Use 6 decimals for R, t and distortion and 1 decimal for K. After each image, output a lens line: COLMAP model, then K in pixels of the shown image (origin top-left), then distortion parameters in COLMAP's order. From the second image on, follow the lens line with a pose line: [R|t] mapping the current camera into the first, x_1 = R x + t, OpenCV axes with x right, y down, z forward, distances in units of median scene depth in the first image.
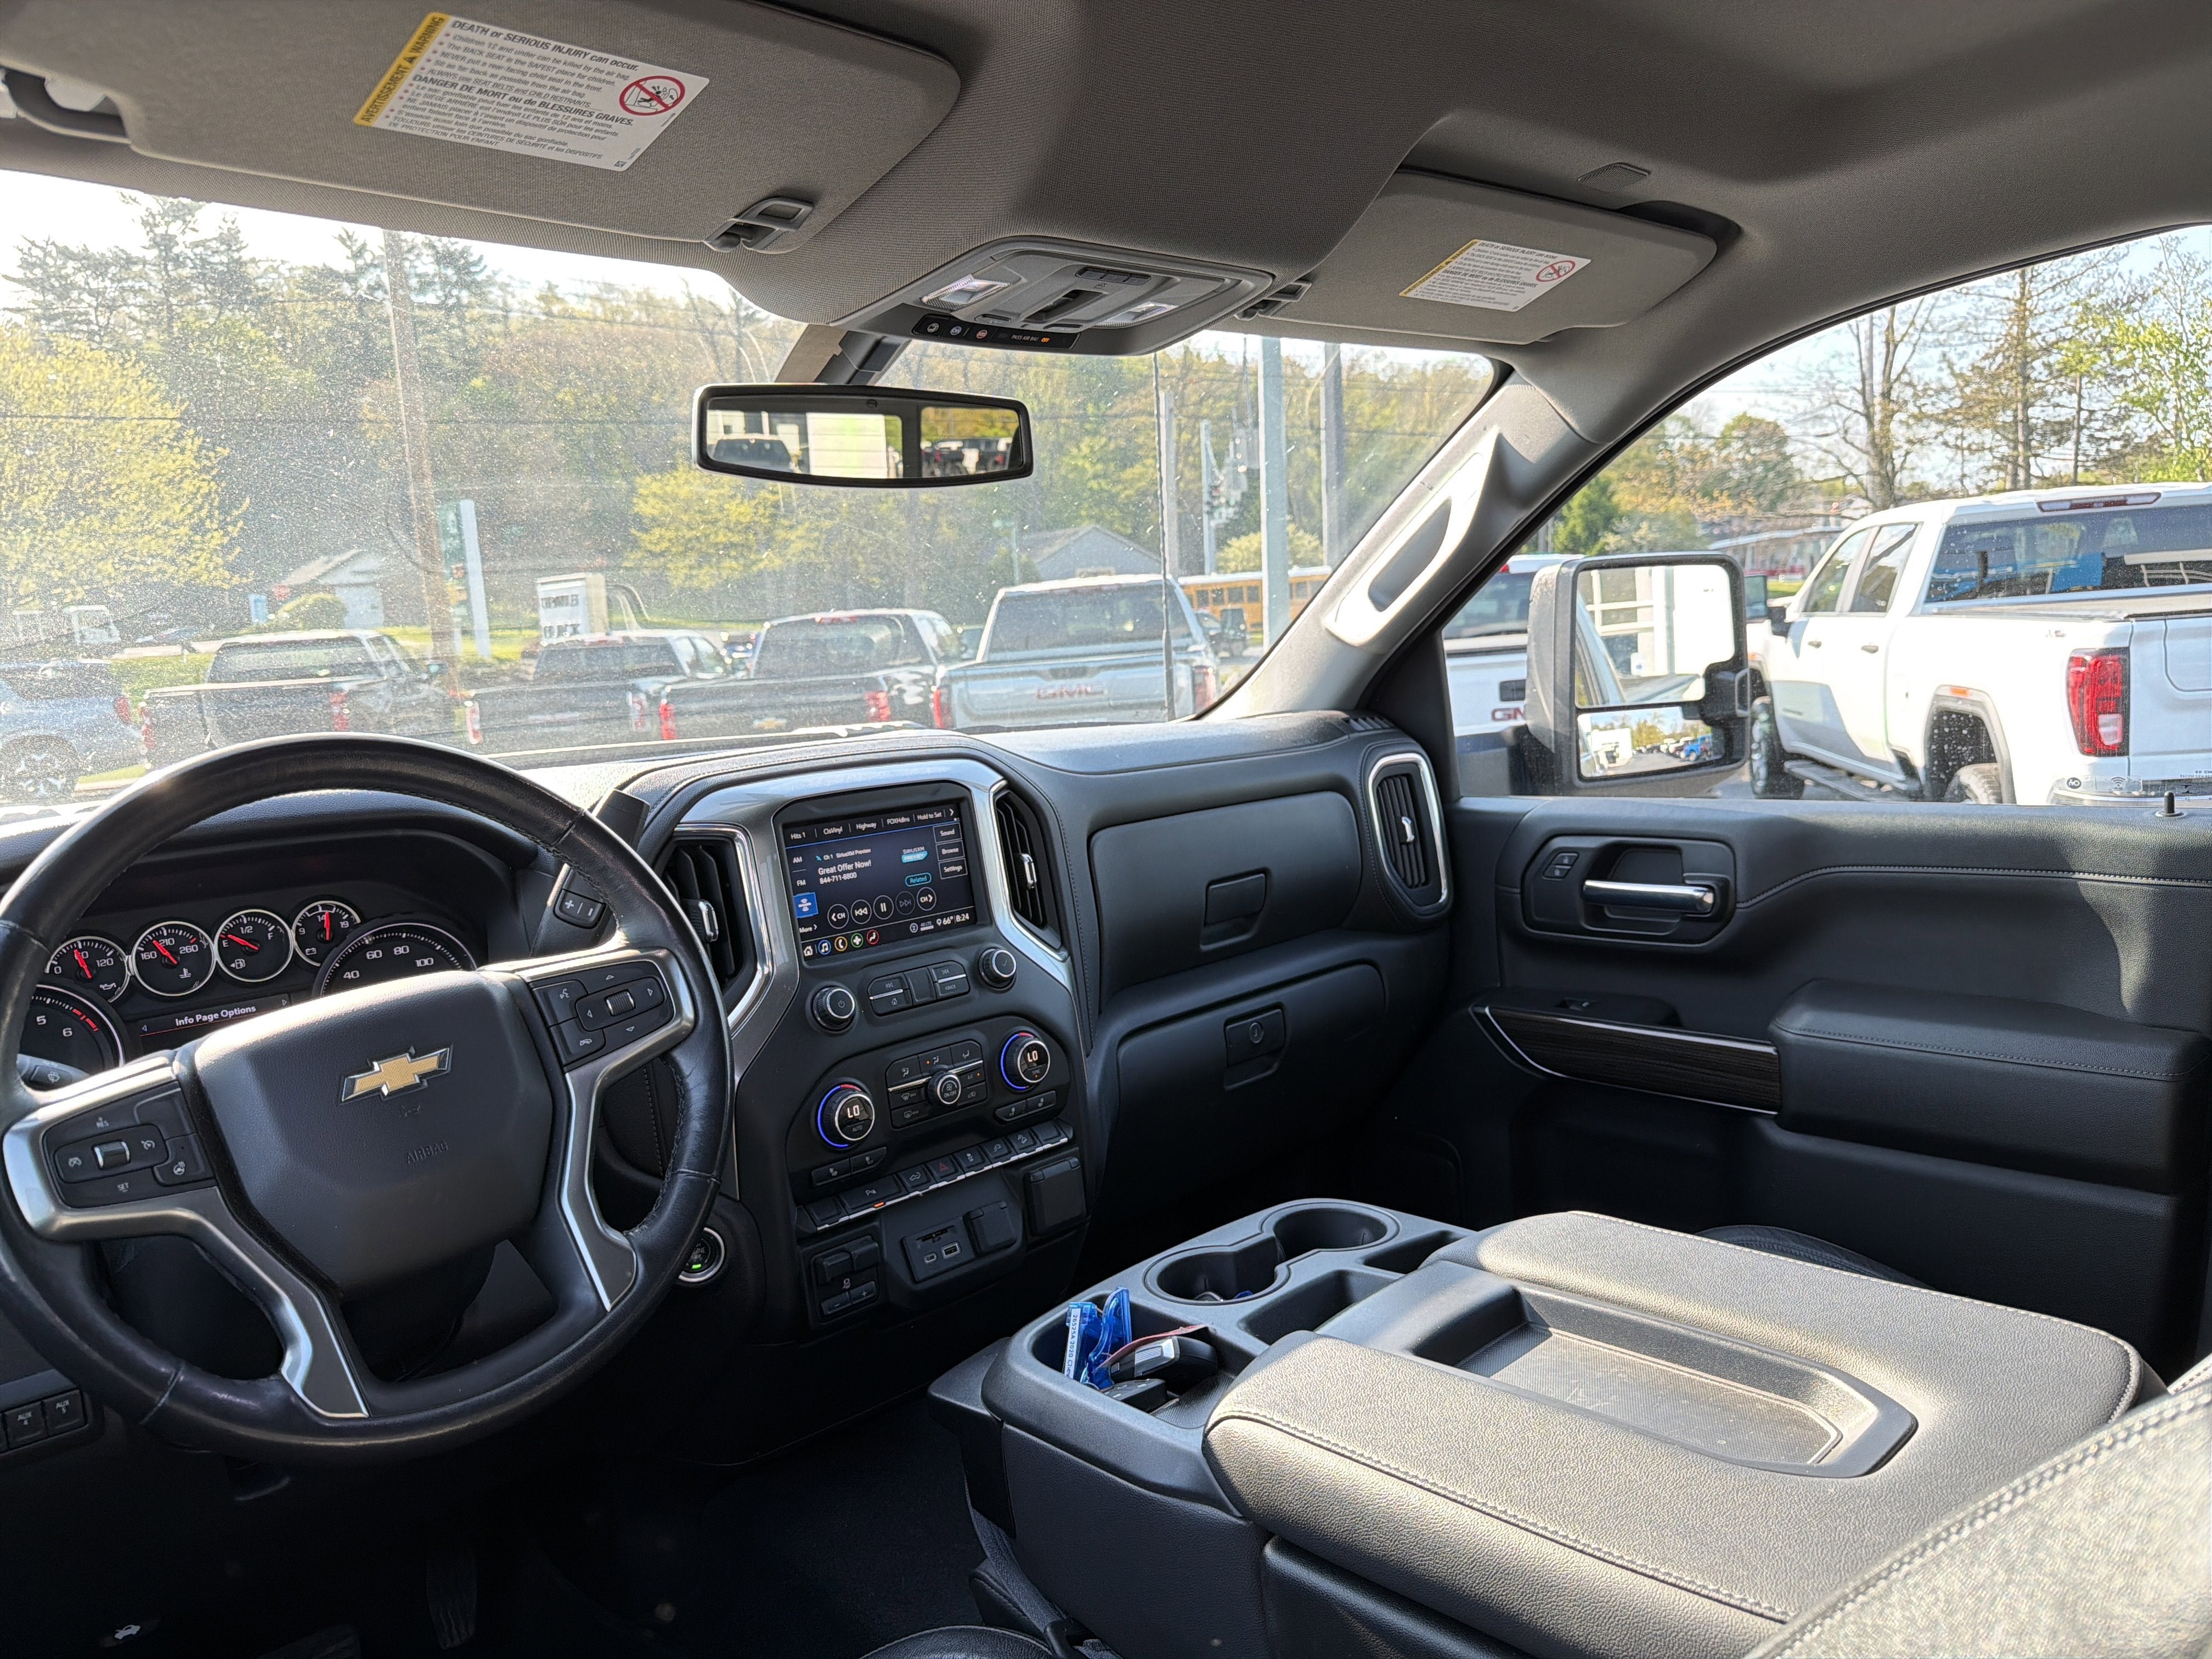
lens RADIAL K [[1569.1, 0, 1106.0], [0, 1569.1, 829.5], [0, 0, 1]] dist [0.014654, -0.001511]
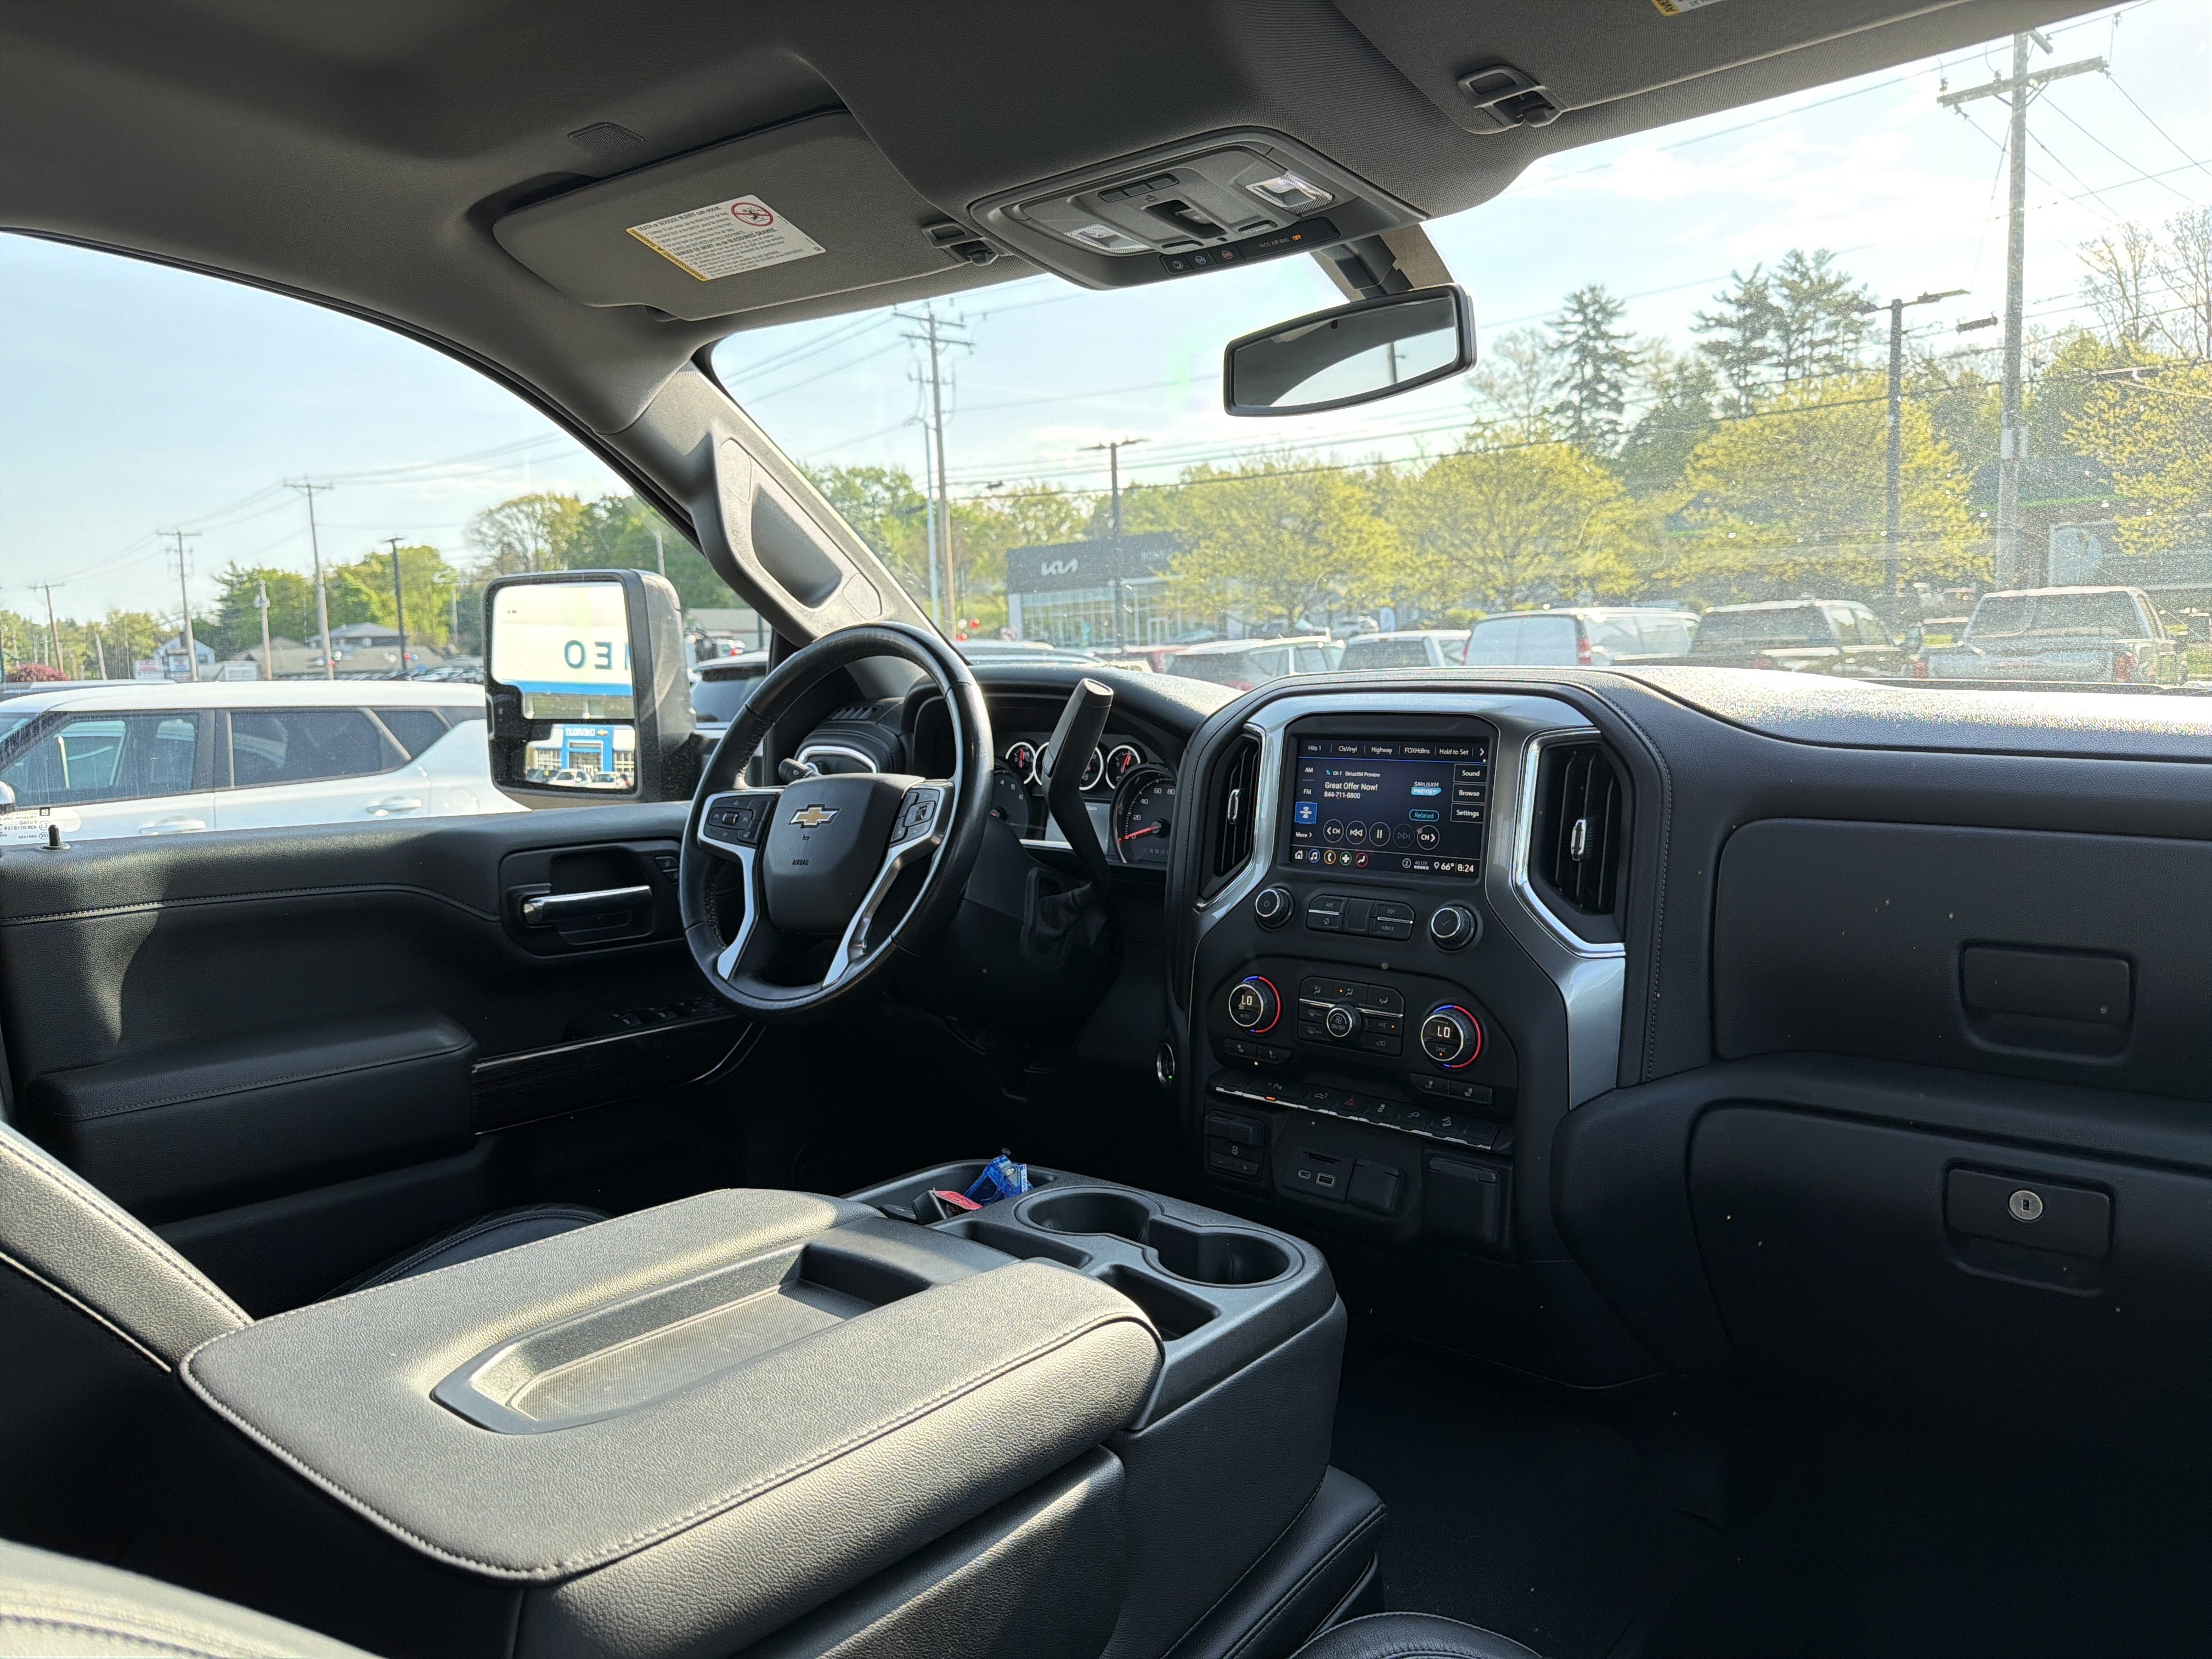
lens RADIAL K [[1569.0, 0, 1050.0], [0, 1569.0, 852.3], [0, 0, 1]] dist [0.002809, -0.033614]
pose [[0.087128, 0.178285, -0.980114, 0.797426], [-0.113197, 0.979255, 0.168066, -0.080462], [0.989745, 0.096303, 0.105502, 0.680700]]
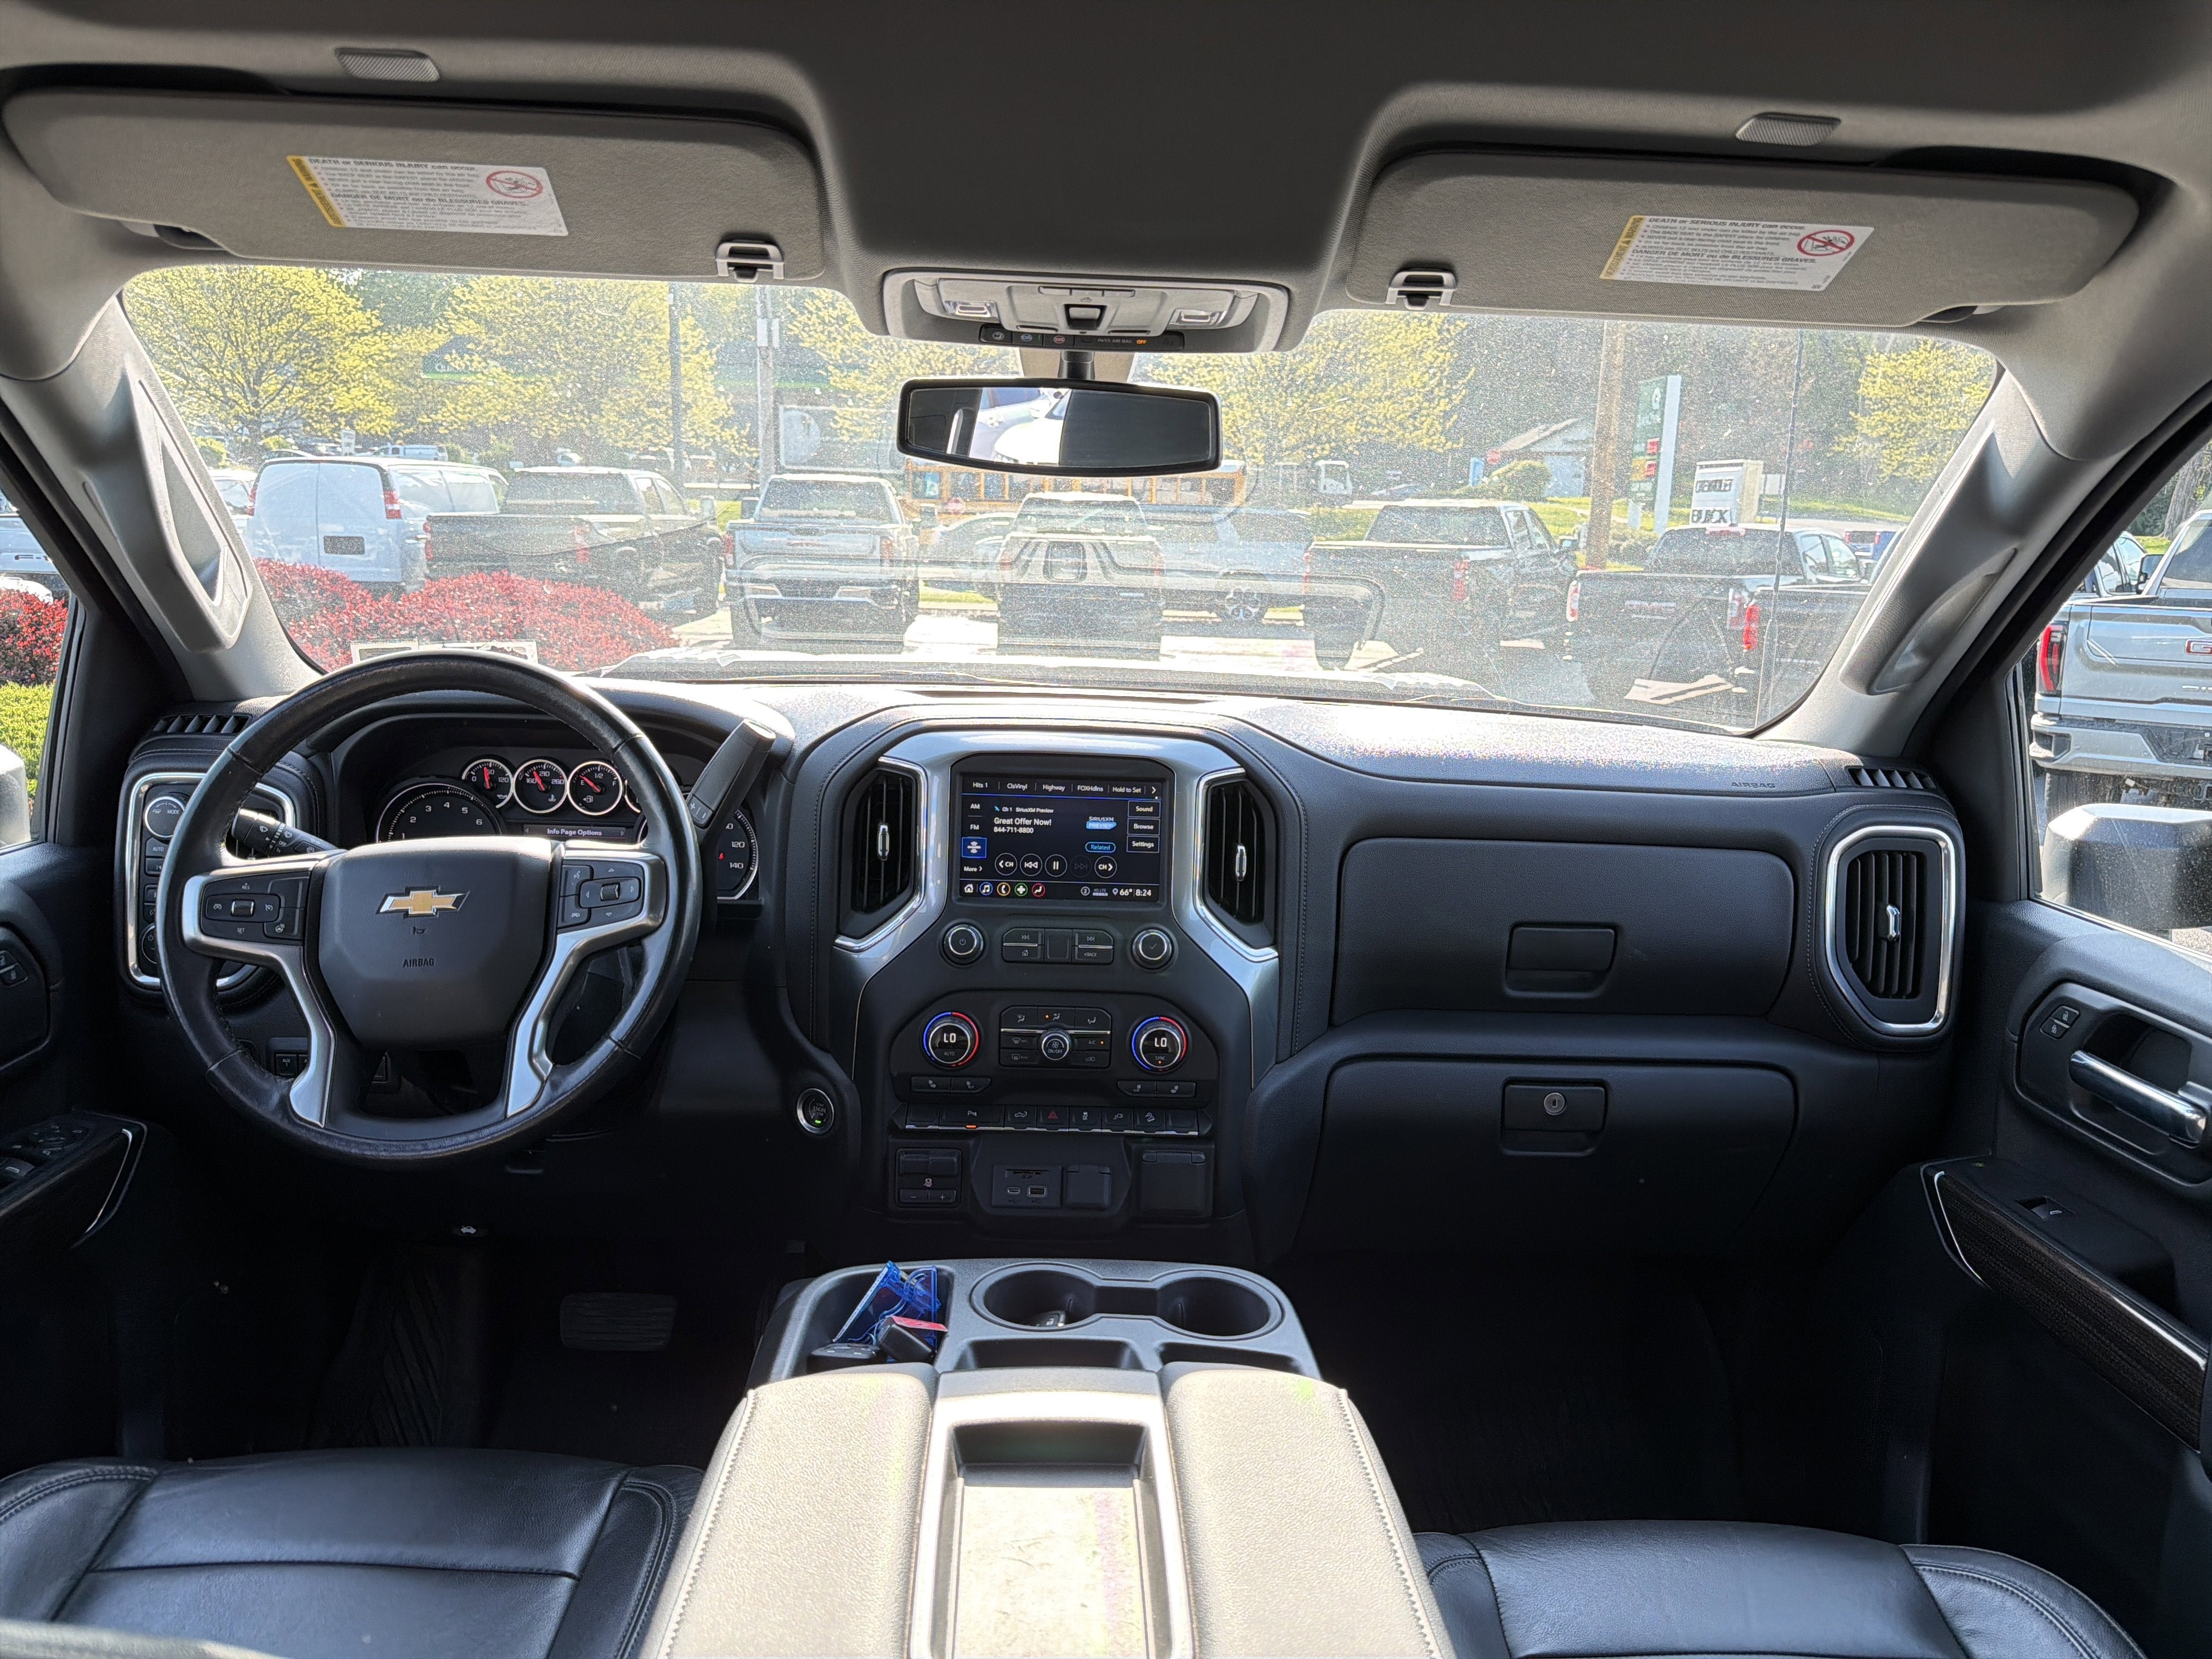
lens RADIAL K [[1569.1, 0, 1106.0], [0, 1569.1, 829.5], [0, 0, 1]] dist [0.014654, -0.001511]
pose [[0.749779, 0.211049, -0.627128, 0.538769], [-0.163459, 0.977472, 0.133524, -0.120413], [0.641181, 0.002396, 0.767386, 0.200118]]
